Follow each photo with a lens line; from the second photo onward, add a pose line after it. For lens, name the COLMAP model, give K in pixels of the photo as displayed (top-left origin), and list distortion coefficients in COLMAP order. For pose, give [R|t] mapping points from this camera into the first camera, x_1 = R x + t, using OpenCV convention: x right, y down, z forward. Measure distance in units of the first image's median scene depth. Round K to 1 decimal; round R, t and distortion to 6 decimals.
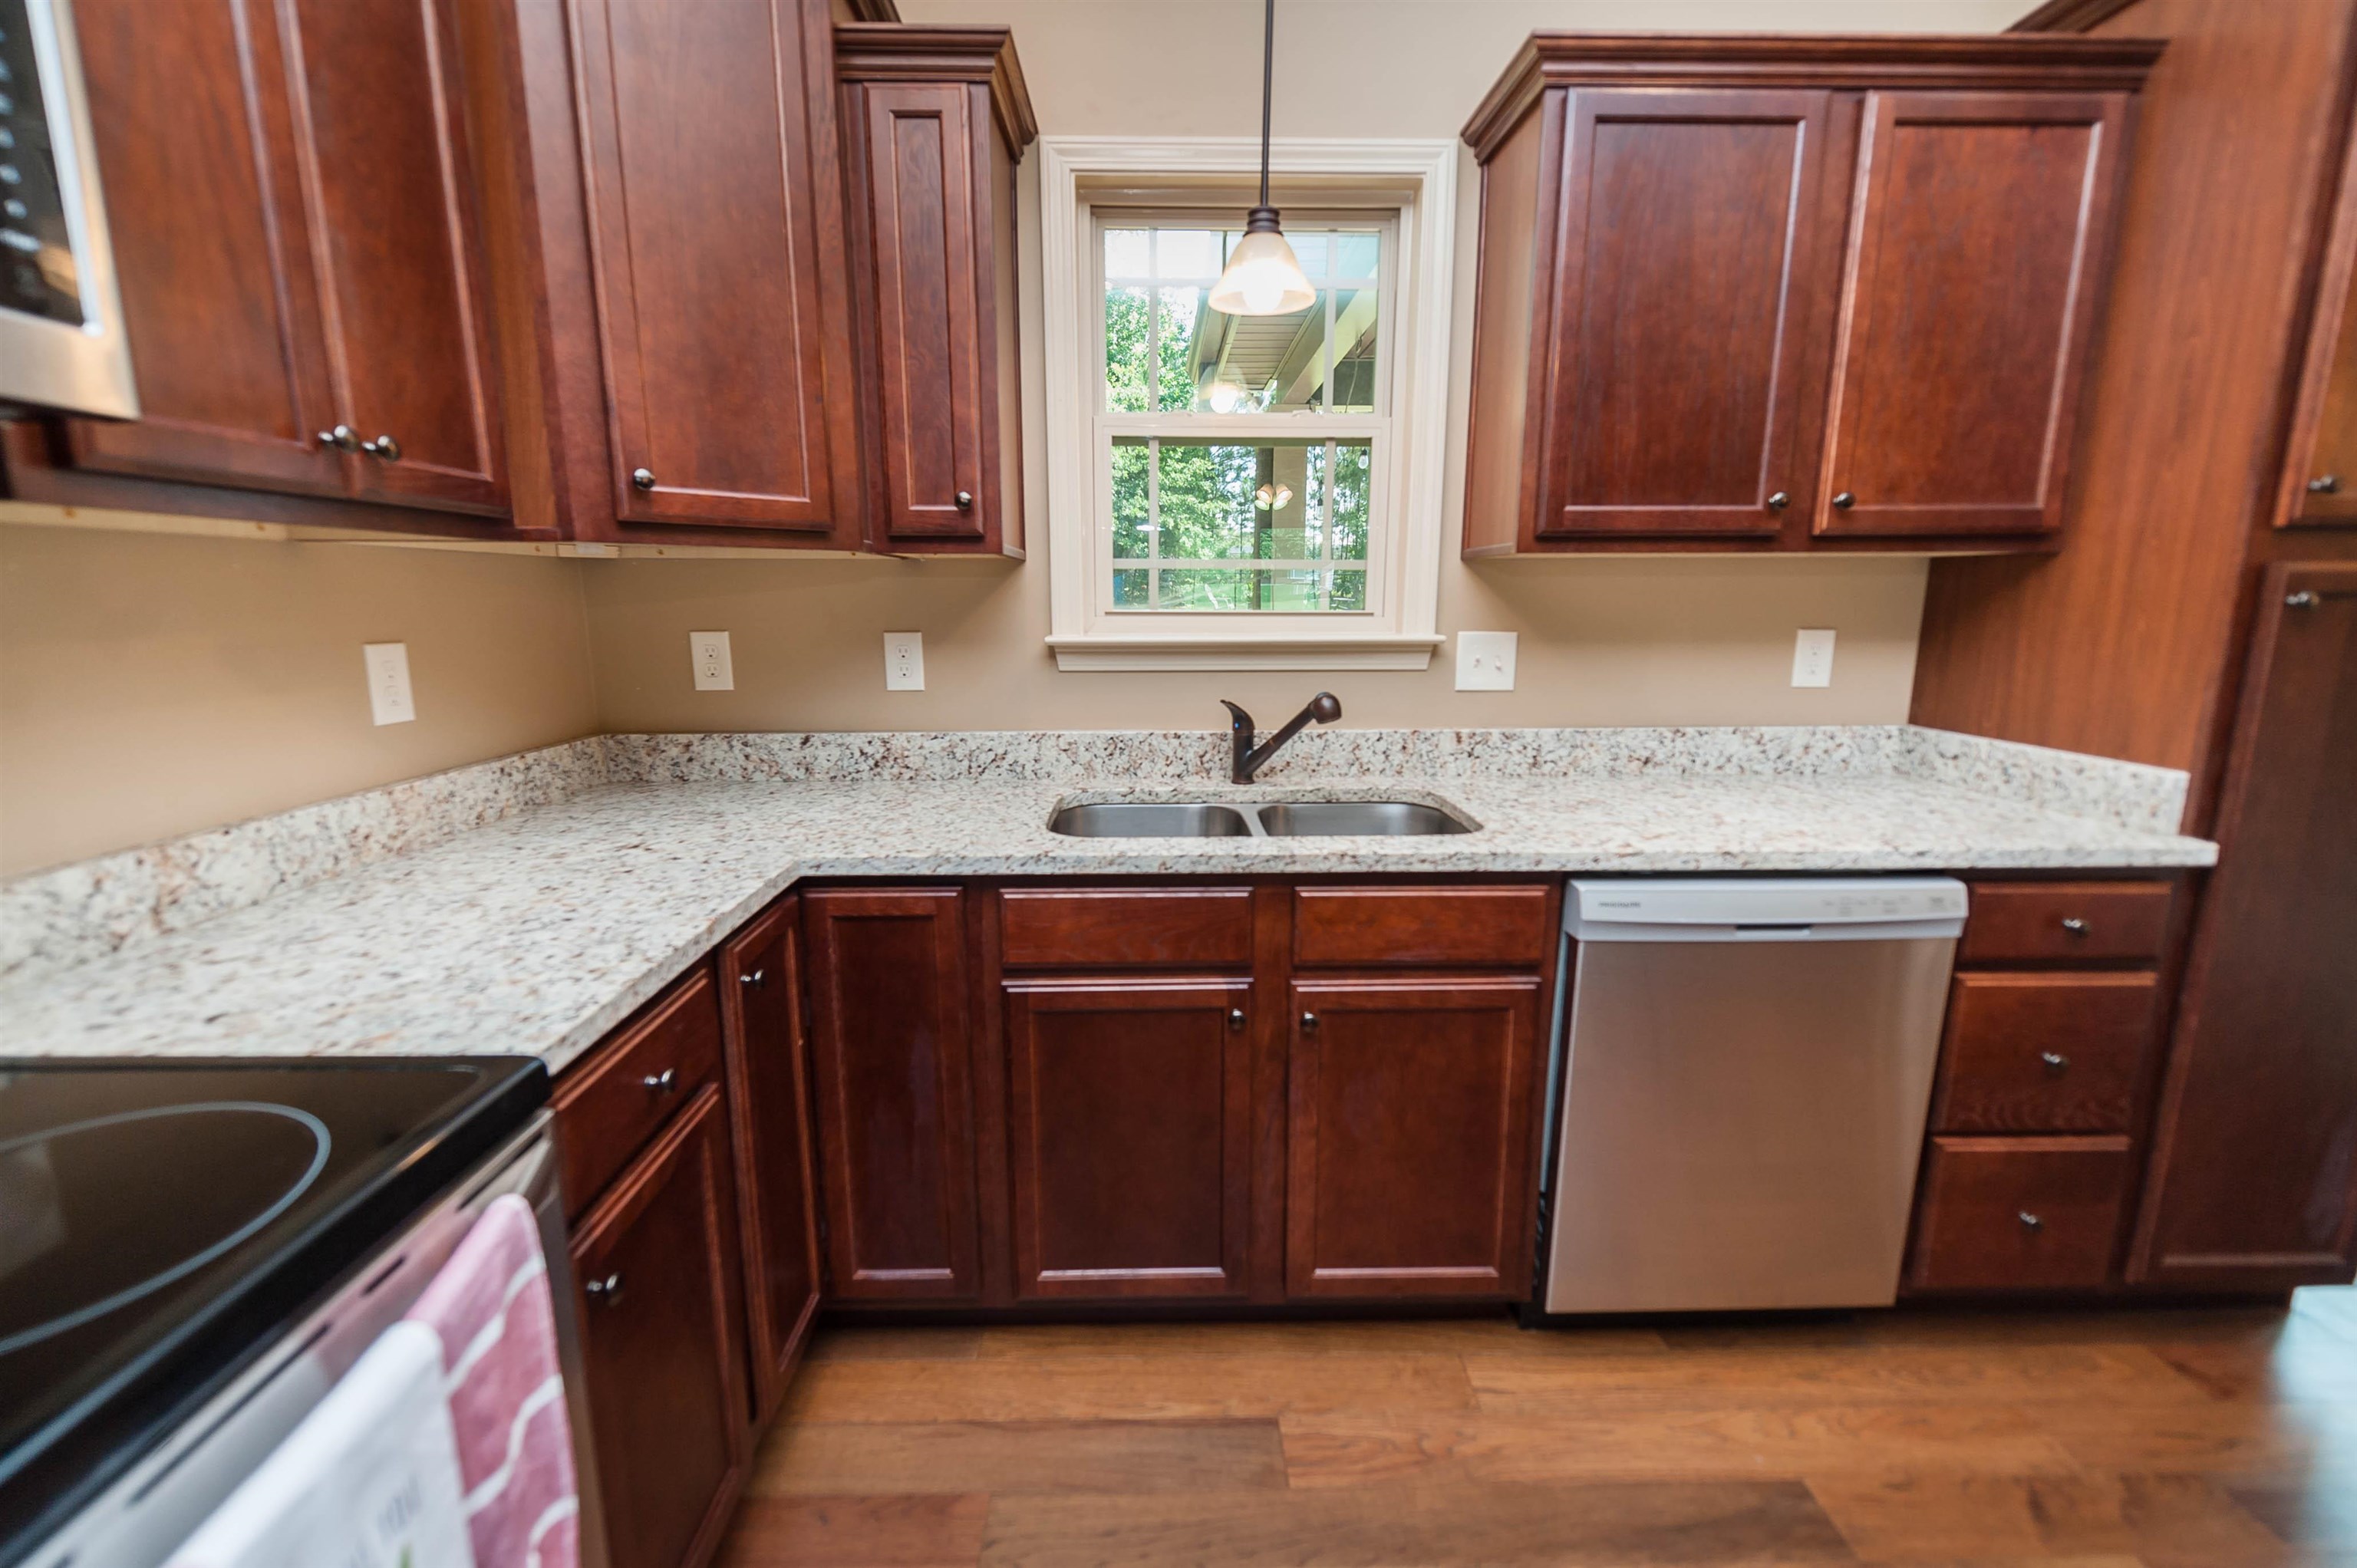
lens RADIAL K [[966.5, 0, 1167.8], [0, 966.5, 776.4], [0, 0, 1]] dist [0.016068, -0.006222]
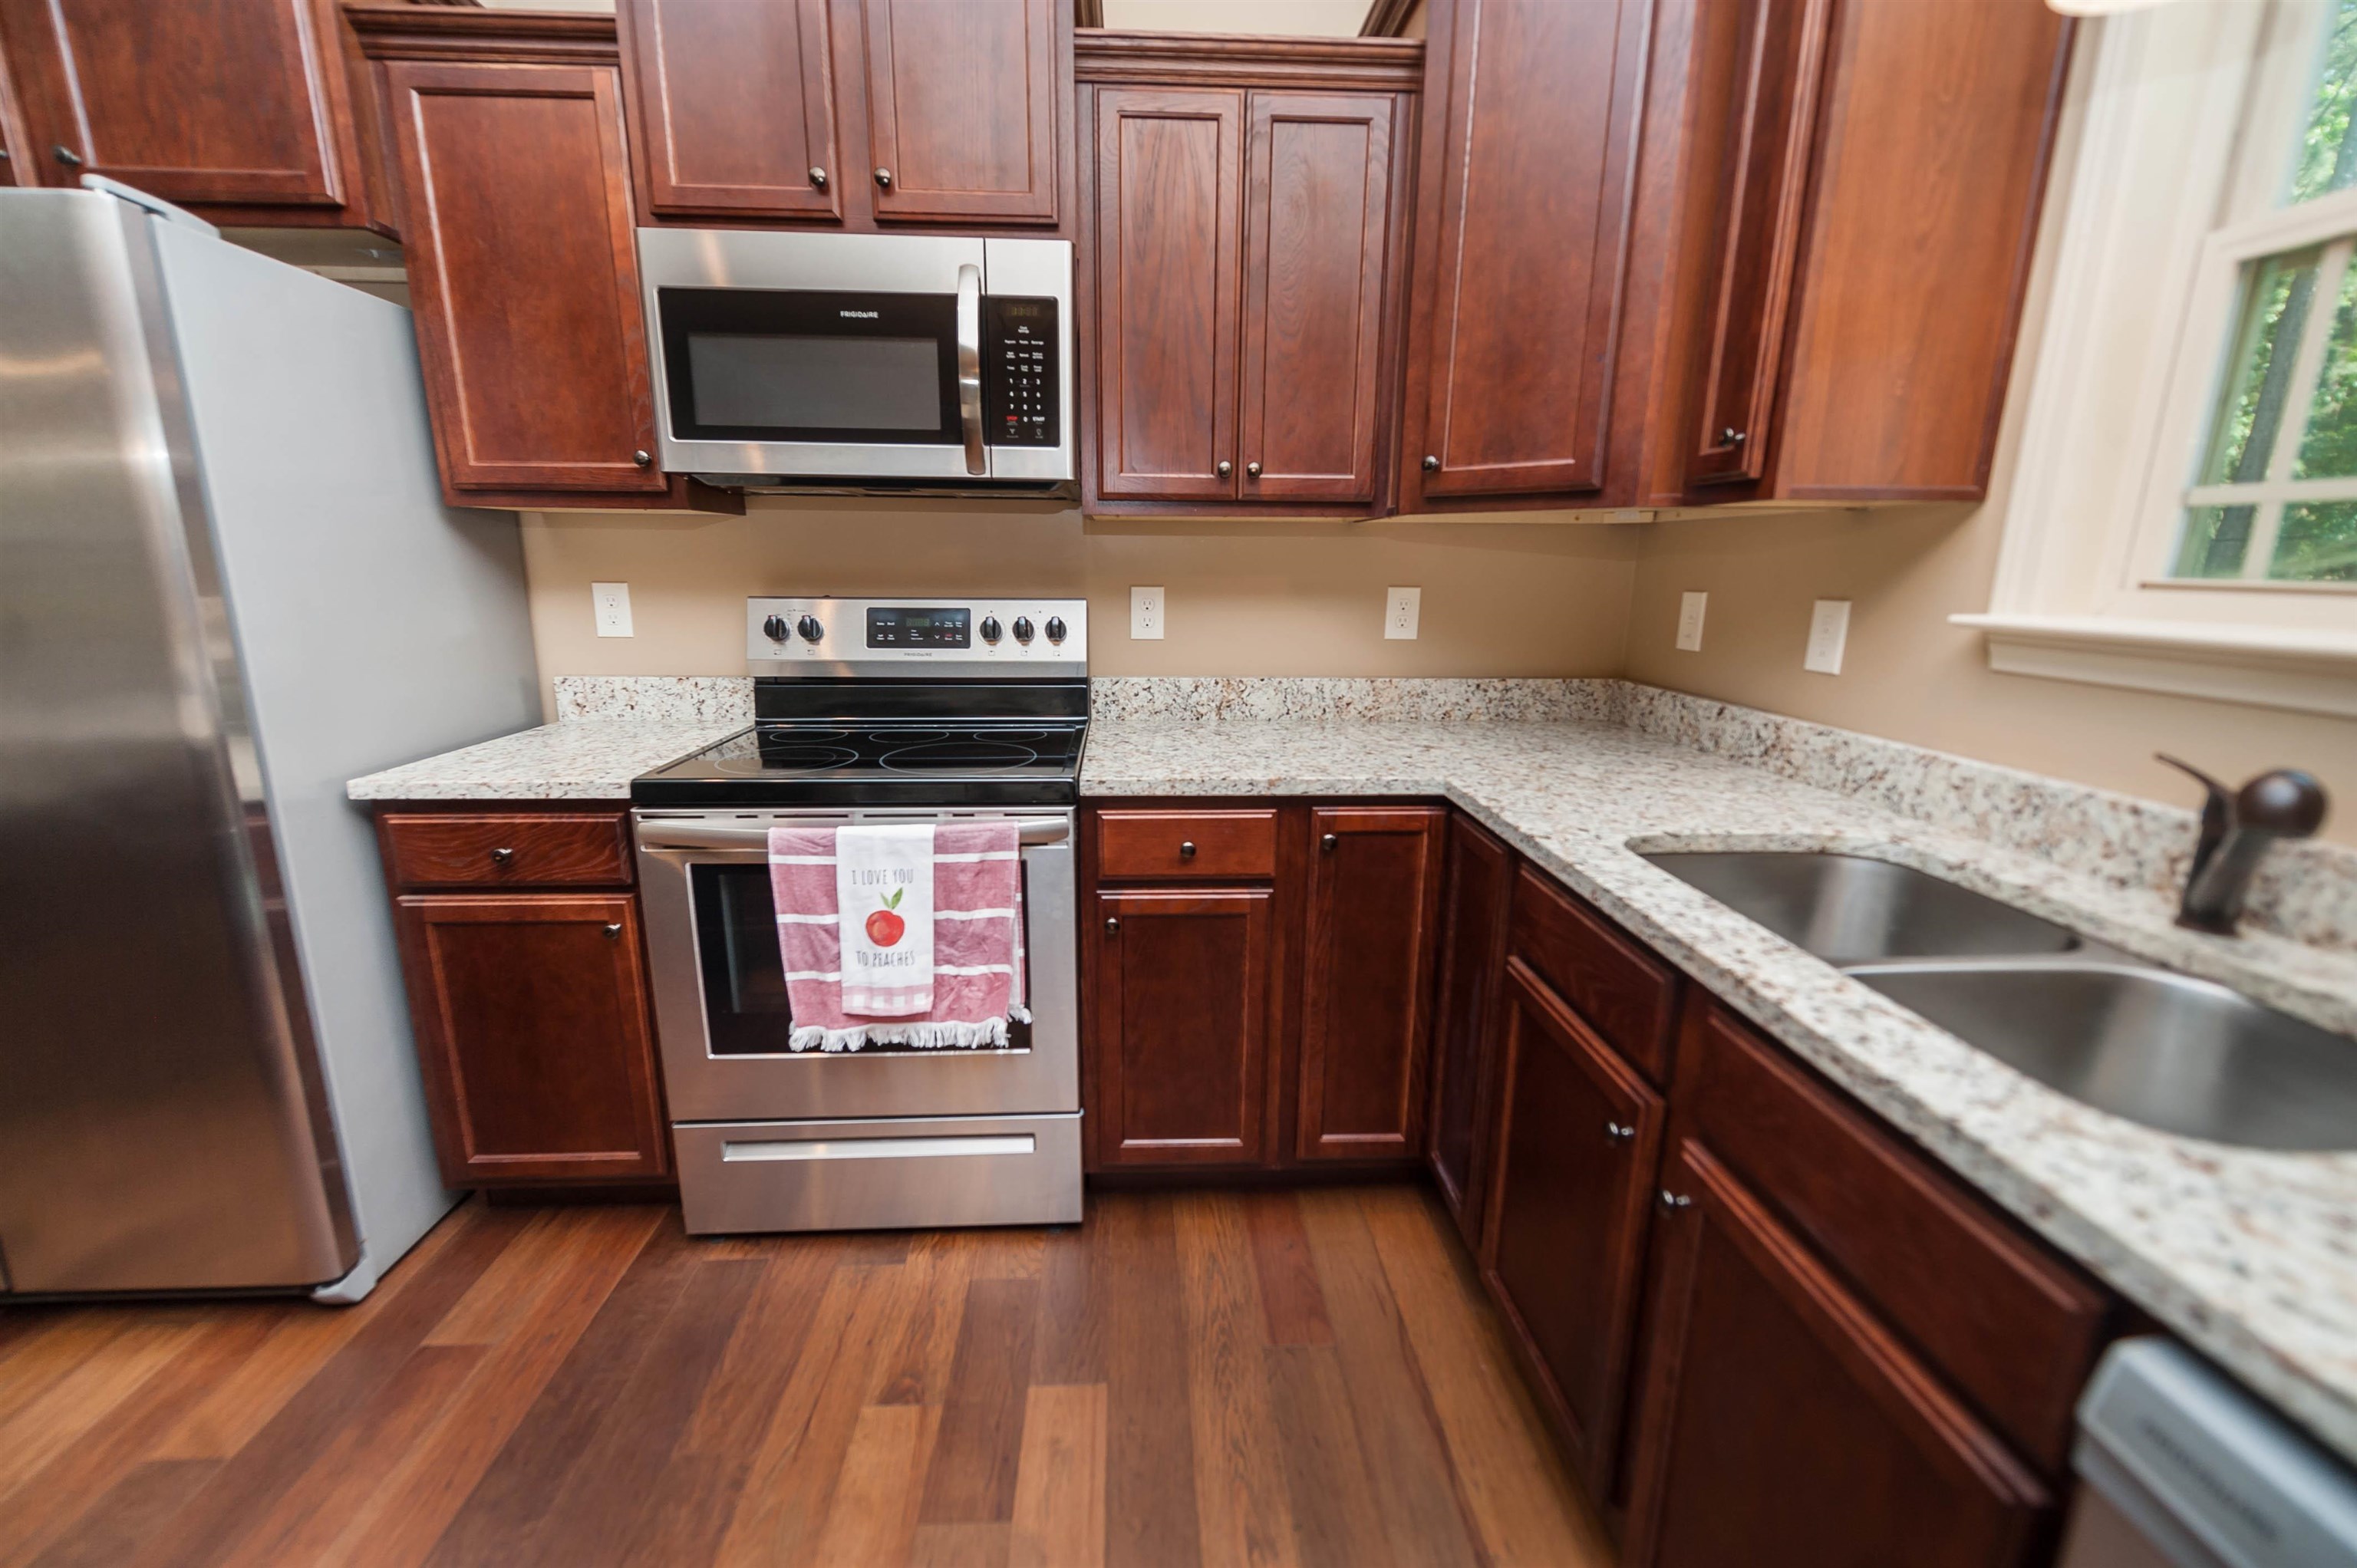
lens RADIAL K [[944.0, 0, 1167.1], [0, 944.0, 779.8], [0, 0, 1]] dist [0.013994, -0.006661]
pose [[0.028234, 0.227288, -0.973418, 0.570061], [-0.188757, 0.957499, 0.218096, -0.079885], [0.981618, 0.177582, 0.069936, 0.464714]]
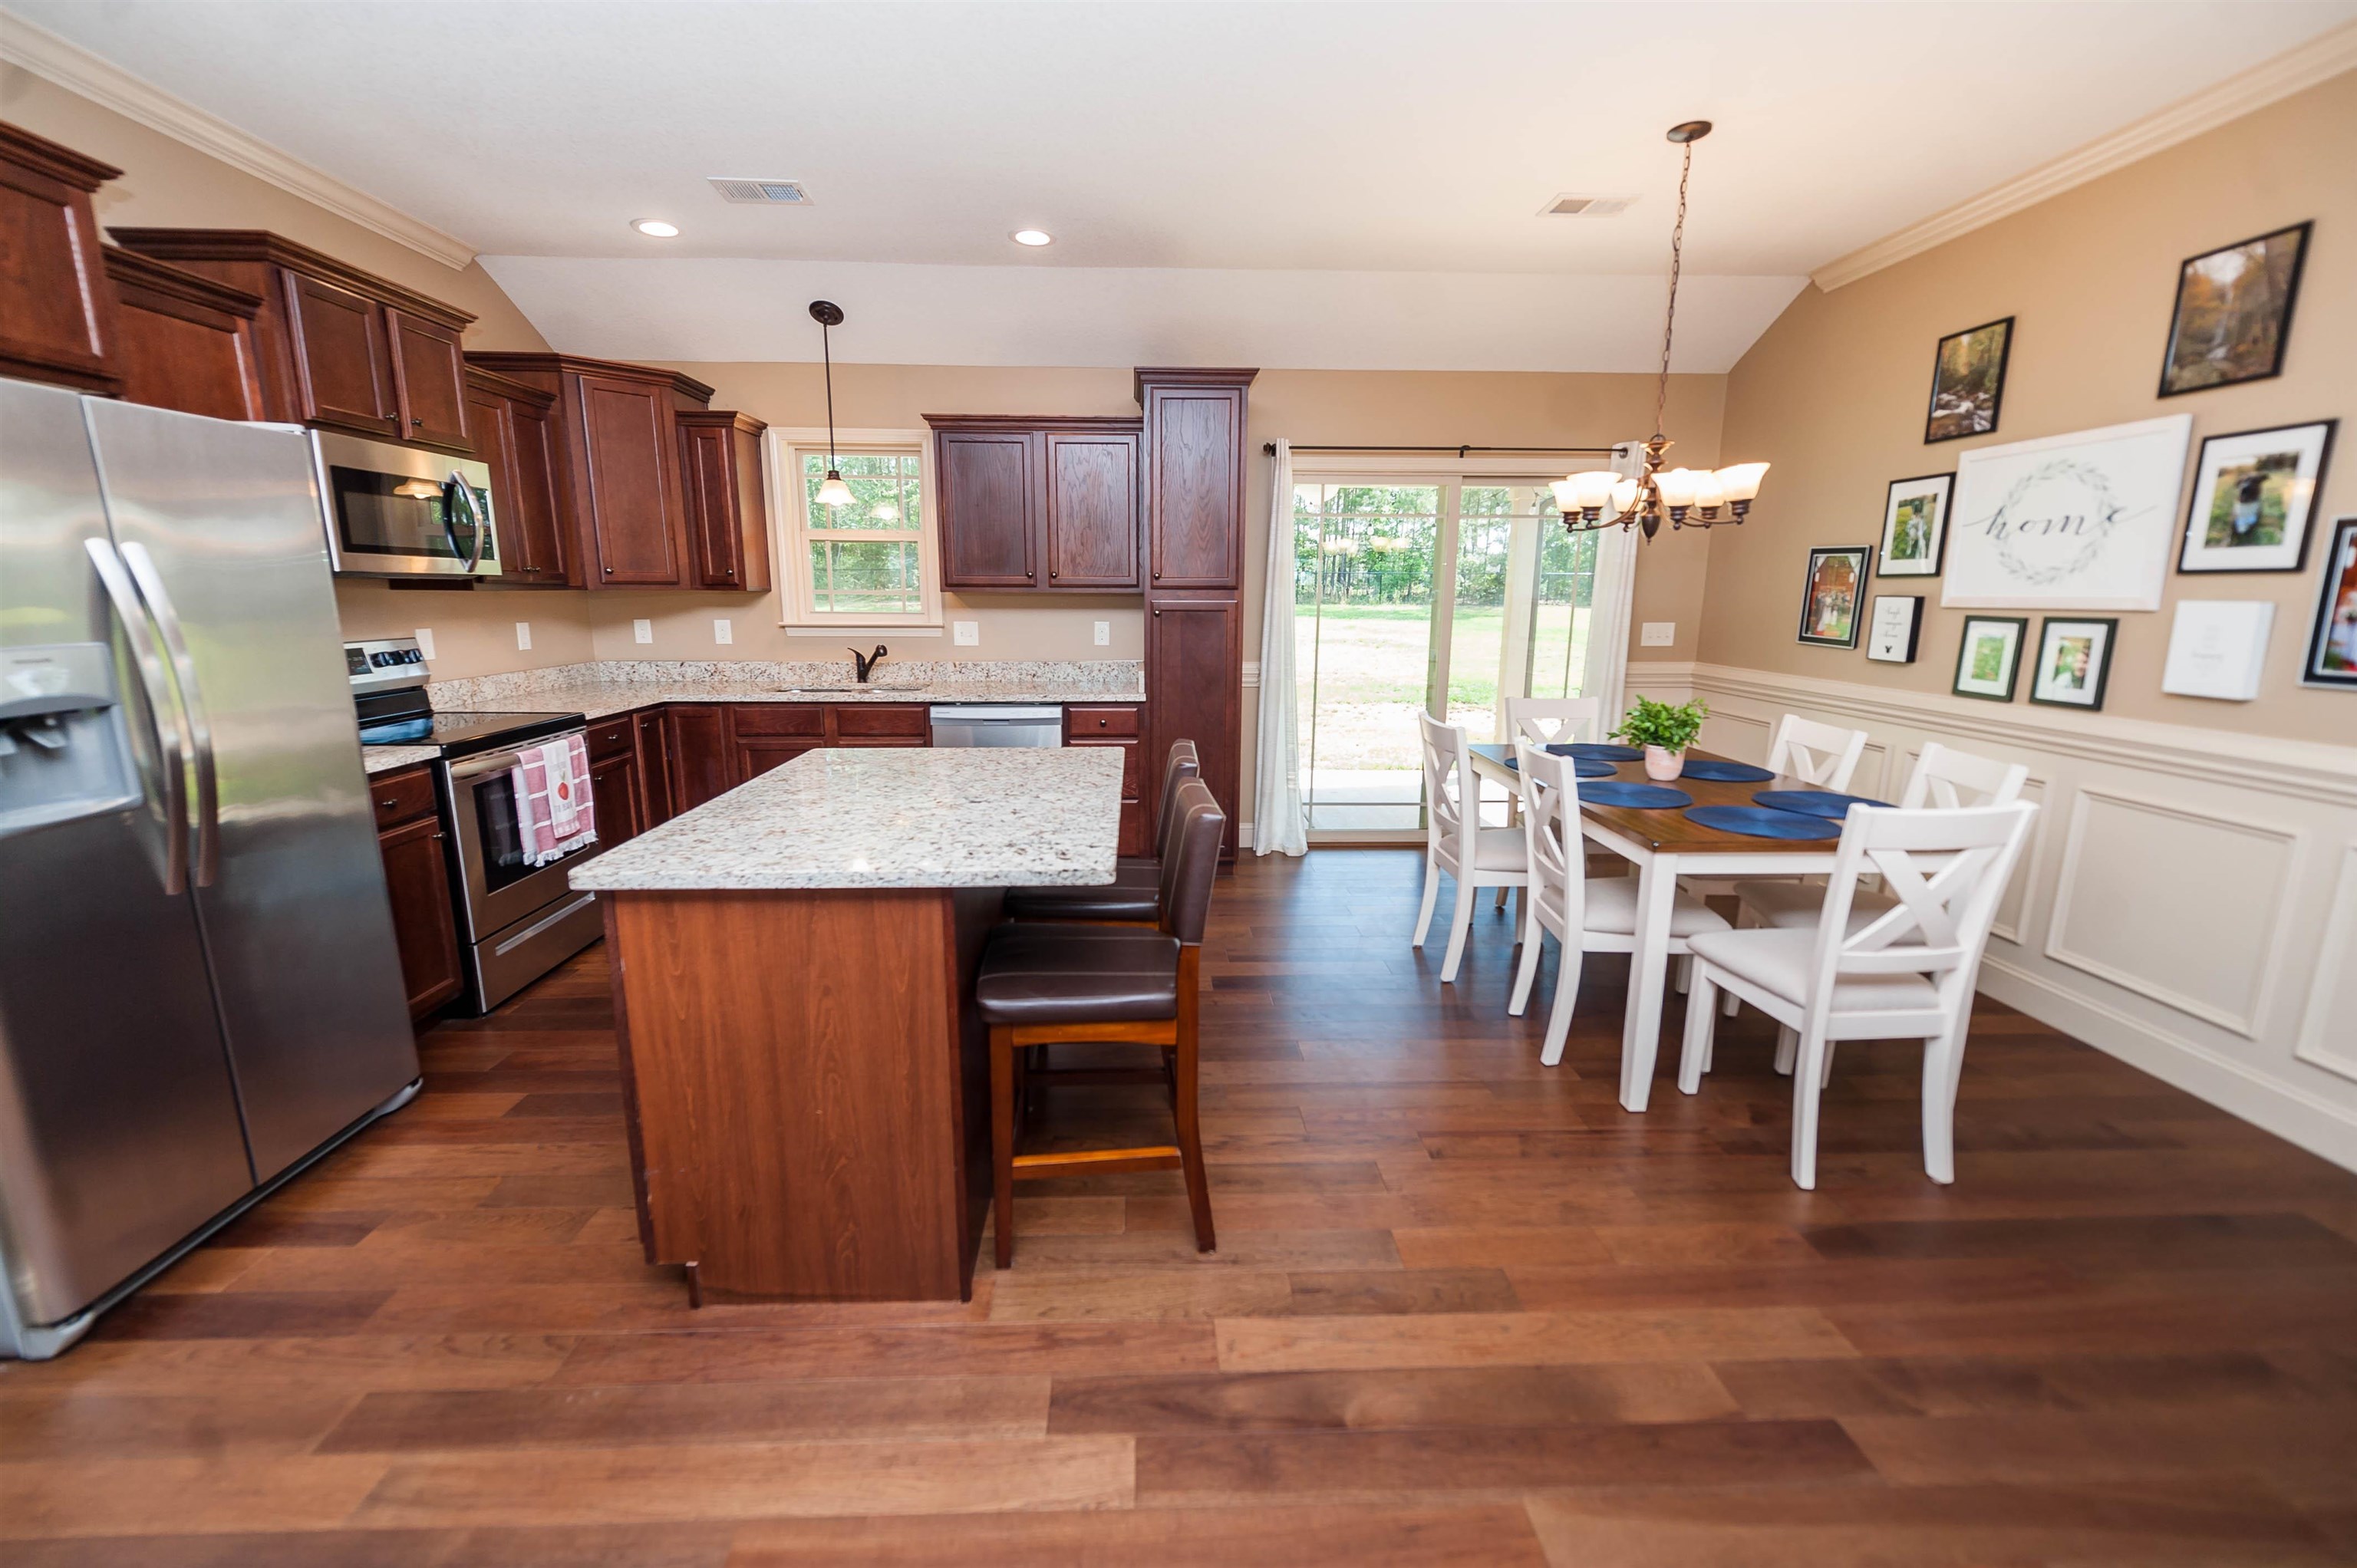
lens RADIAL K [[944.0, 0, 1167.1], [0, 944.0, 779.8], [0, 0, 1]] dist [0.013994, -0.006661]
pose [[0.999833, 0.001780, 0.018165, 0.877341], [-0.002105, 0.999838, 0.017897, 0.226777], [-0.018130, -0.017933, 0.999675, -1.531970]]
